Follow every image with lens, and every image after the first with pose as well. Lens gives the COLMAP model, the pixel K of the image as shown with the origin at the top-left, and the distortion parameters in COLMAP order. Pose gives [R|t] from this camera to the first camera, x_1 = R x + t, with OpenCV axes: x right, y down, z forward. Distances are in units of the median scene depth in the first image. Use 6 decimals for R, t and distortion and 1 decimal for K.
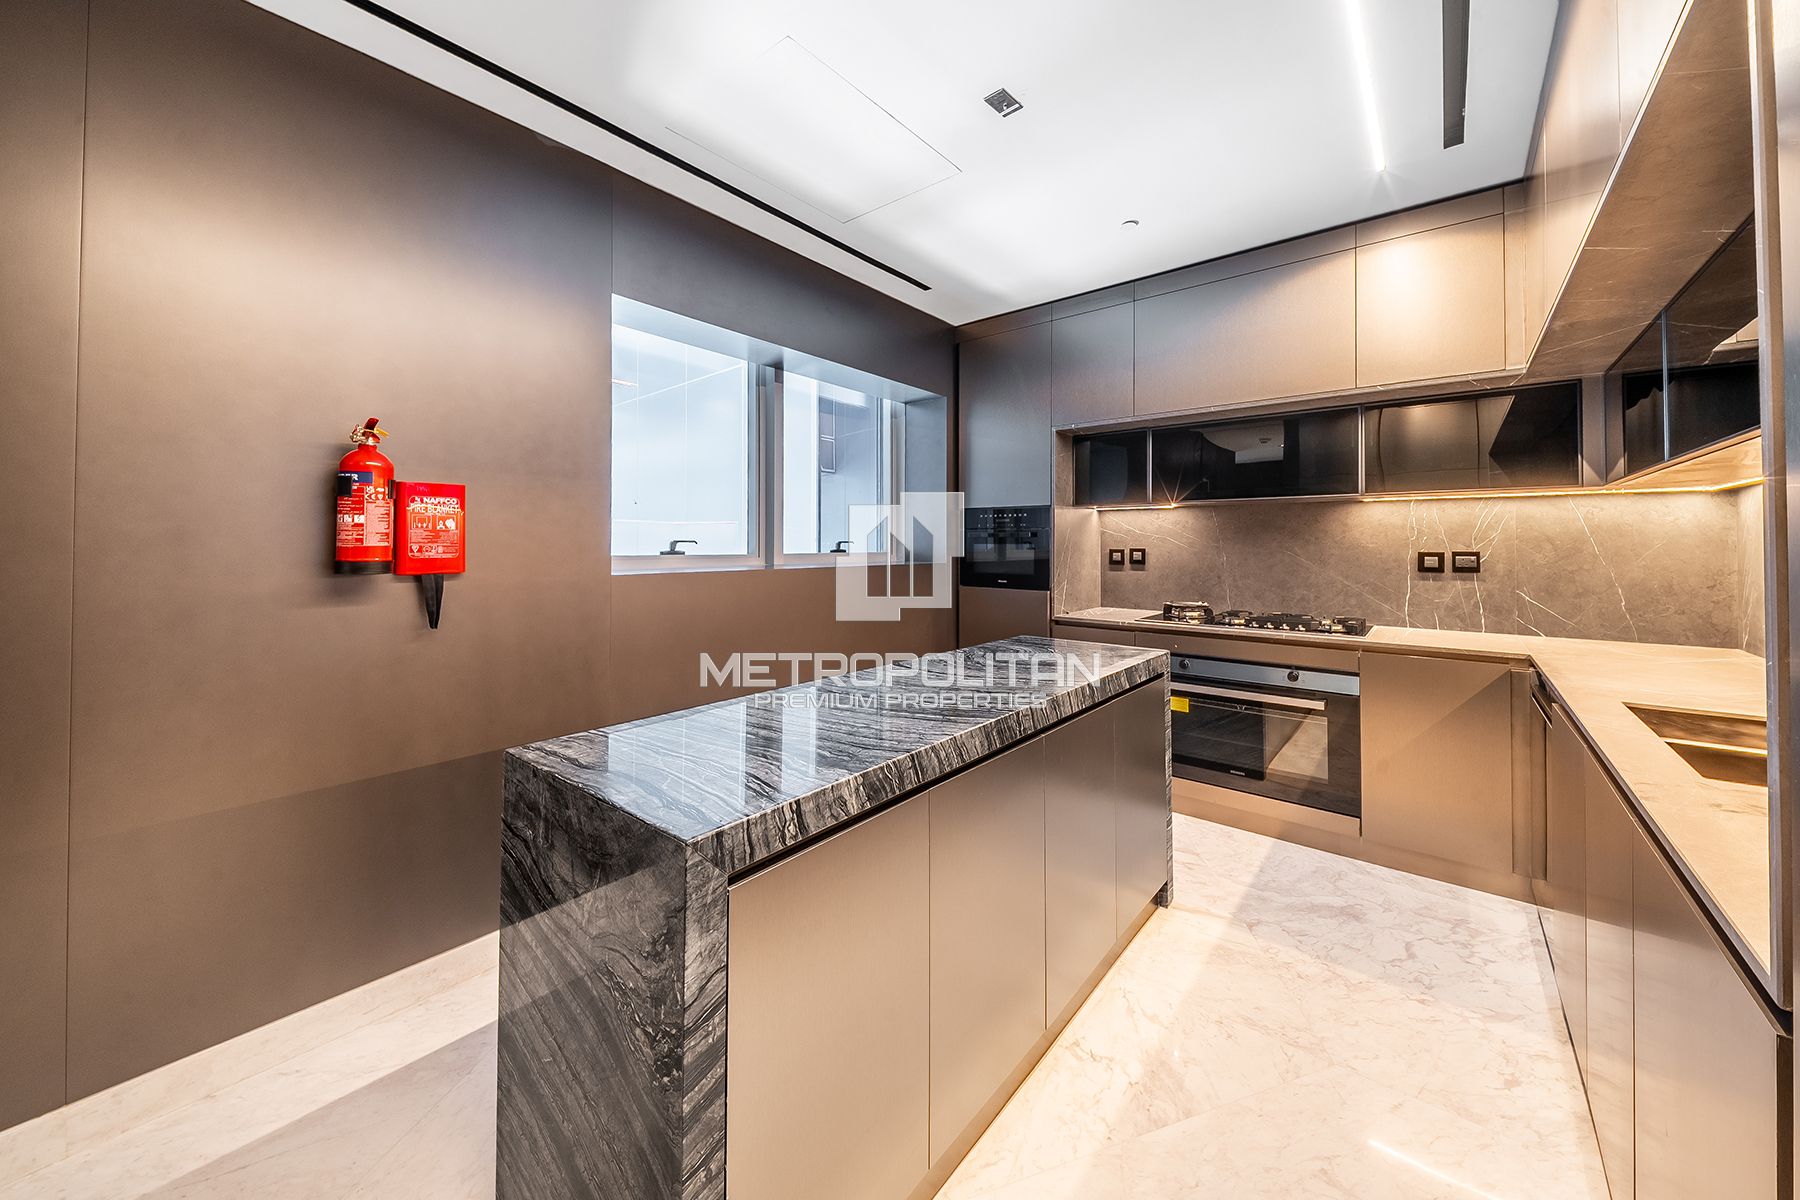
lens RADIAL K [[637.5, 0, 899.3], [0, 637.5, 542.6], [0, 0, 1]] dist [0.023287, -0.012004]
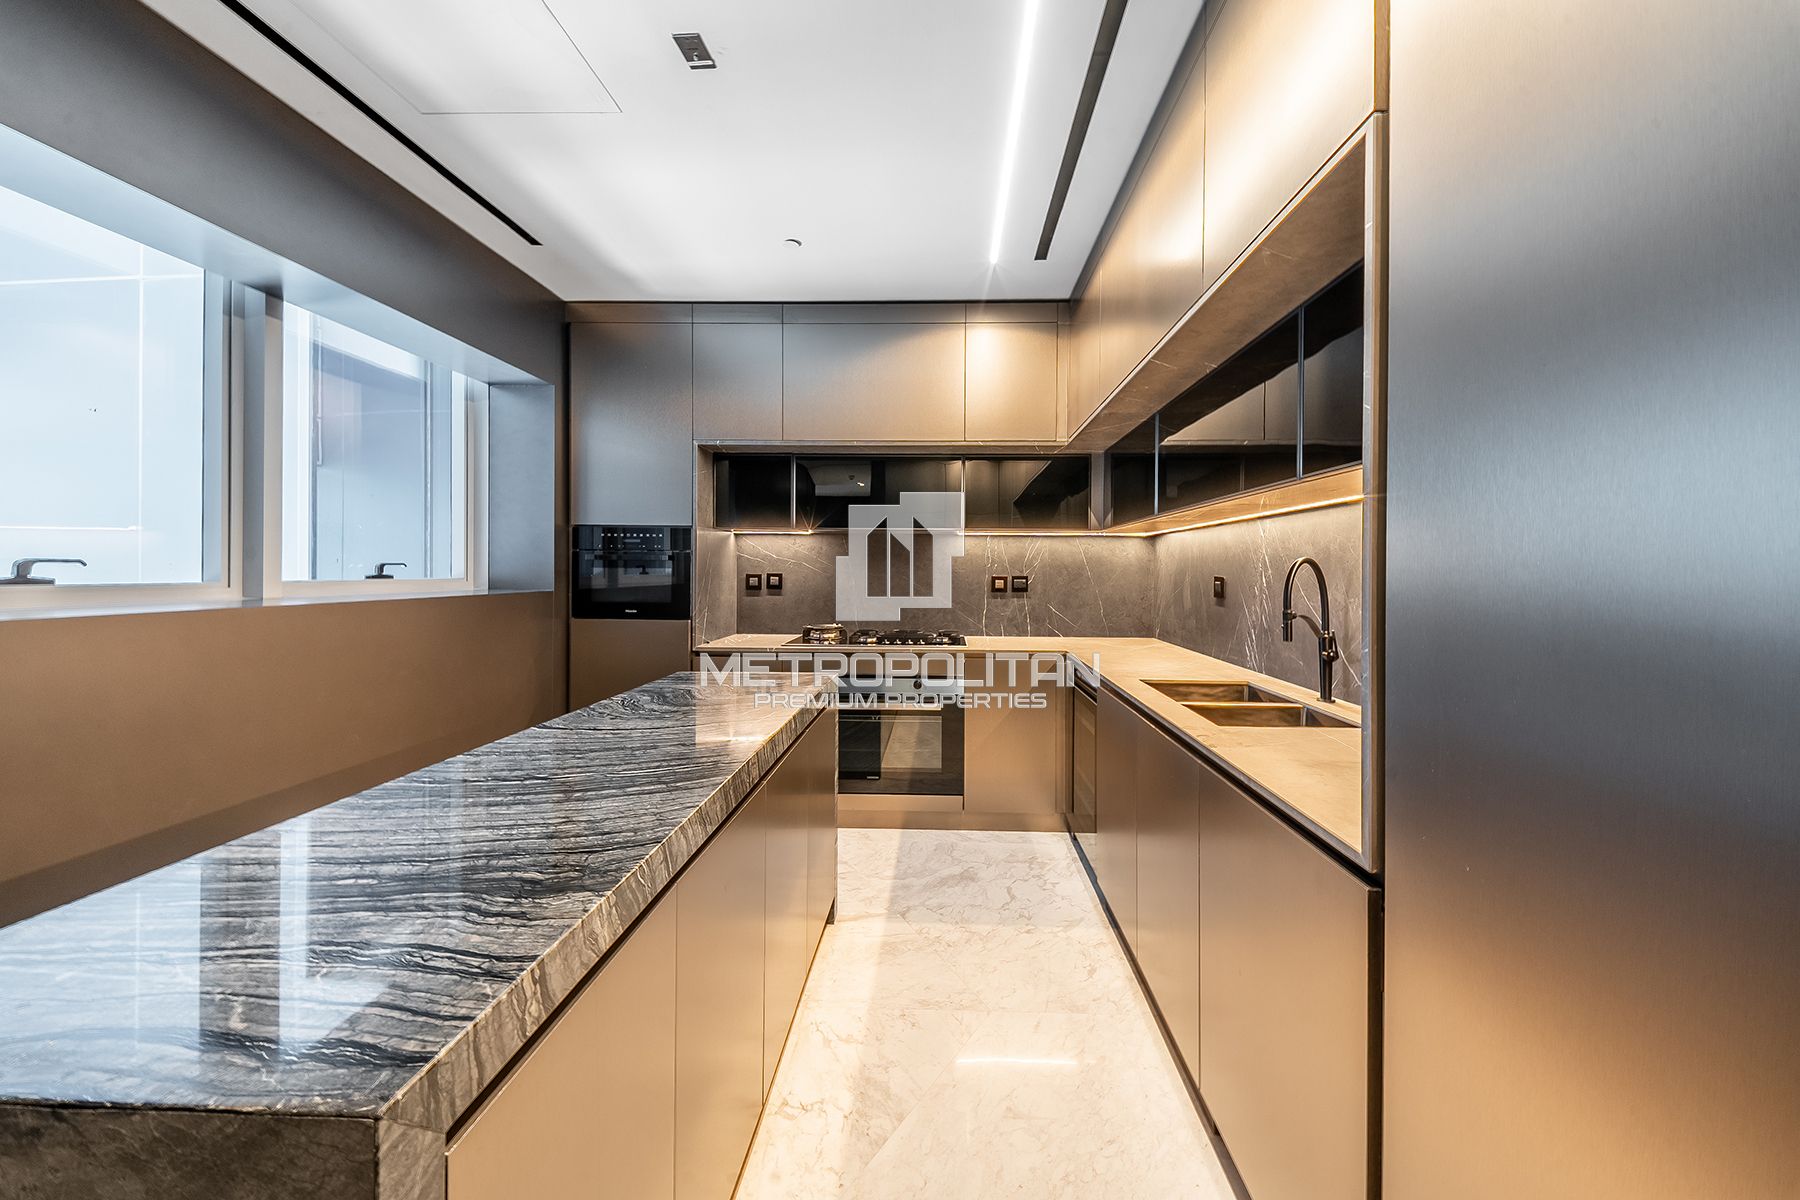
lens RADIAL K [[645.8, 0, 914.0], [0, 645.8, 575.0], [0, 0, 1]] dist [0.024949, -0.012502]
pose [[0.790553, -0.001581, 0.612391, -0.097303], [-0.006470, 0.999919, 0.010935, -0.000756], [-0.612359, -0.012607, 0.790479, 0.089566]]
